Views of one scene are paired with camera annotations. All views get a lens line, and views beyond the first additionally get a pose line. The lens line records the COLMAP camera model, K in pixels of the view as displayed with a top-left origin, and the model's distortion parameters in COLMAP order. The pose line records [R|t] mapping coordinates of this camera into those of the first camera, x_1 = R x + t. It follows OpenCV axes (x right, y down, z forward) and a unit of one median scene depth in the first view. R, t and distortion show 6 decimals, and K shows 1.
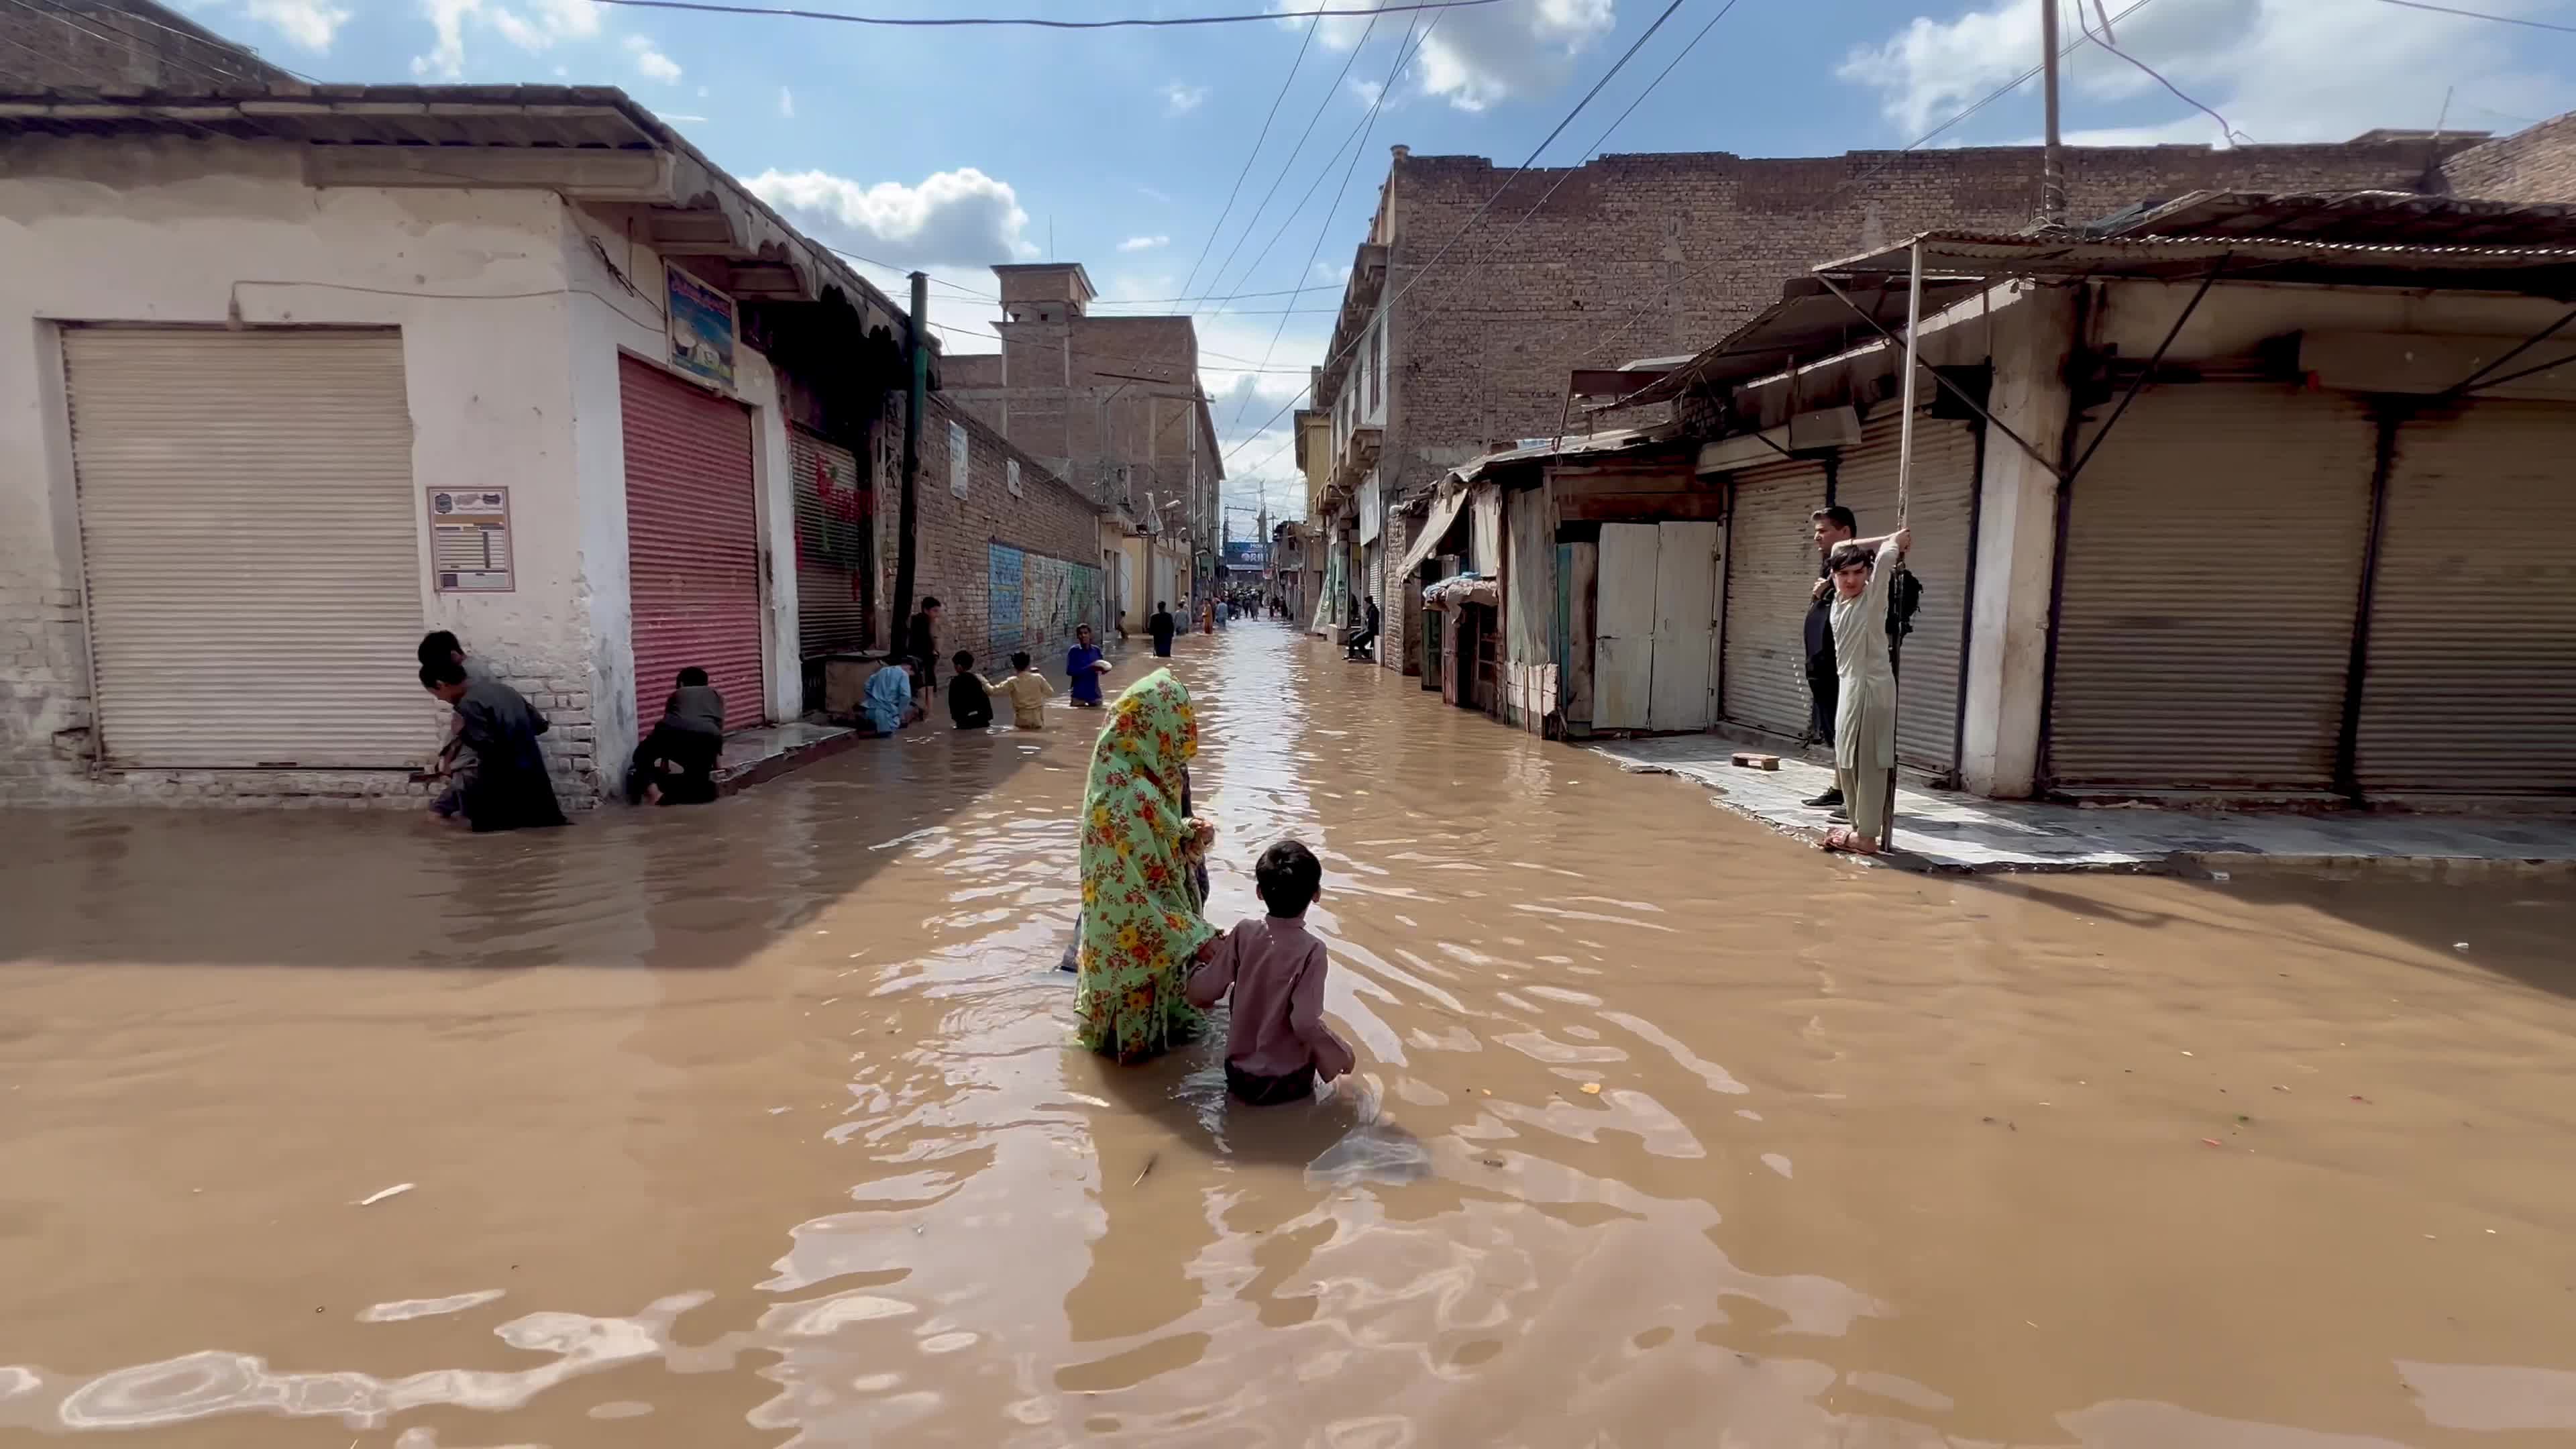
lens RADIAL K [[1134.4, 0, 1288.0], [0, 1134.4, 724.5], [0, 0, 1]] dist [-0.002989, -0.000774]
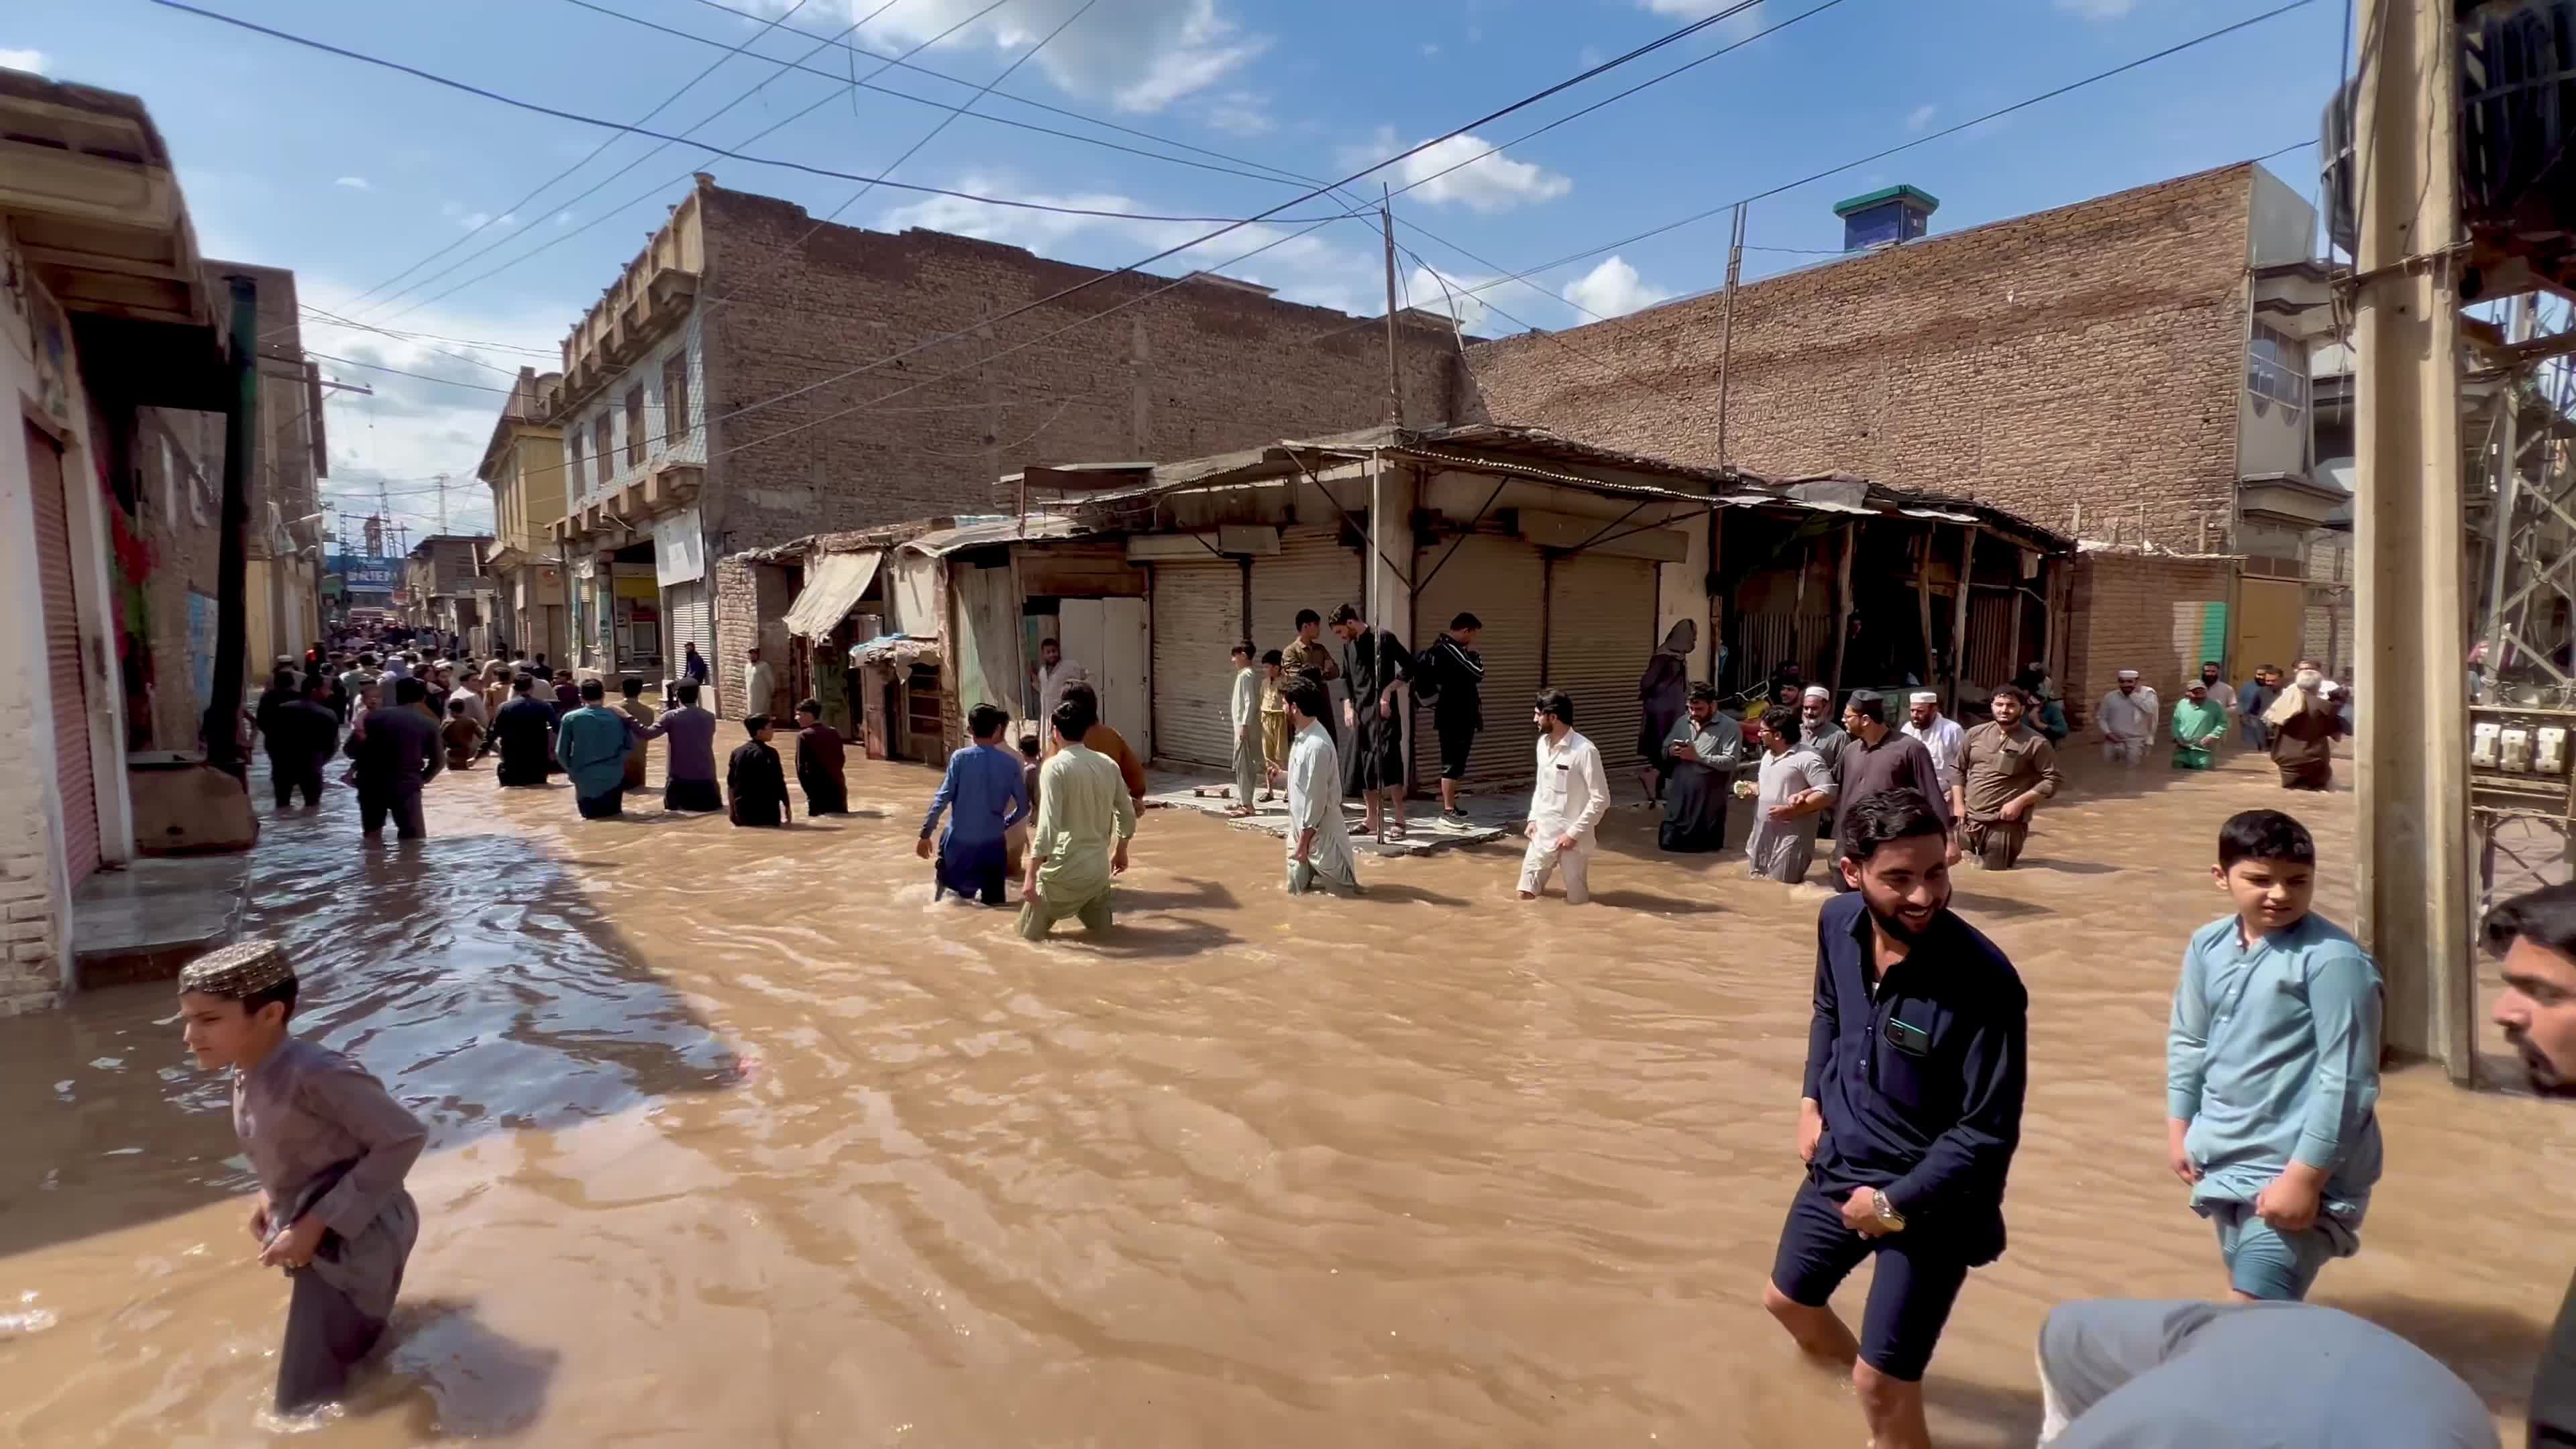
lens RADIAL K [[1134.4, 0, 1288.0], [0, 1134.4, 724.5], [0, 0, 1]] dist [-0.002989, -0.000774]
pose [[0.781309, -0.062051, 0.621052, -0.273170], [0.073731, 0.997254, 0.006882, -0.036723], [-0.619774, 0.040413, 0.783739, -0.064964]]
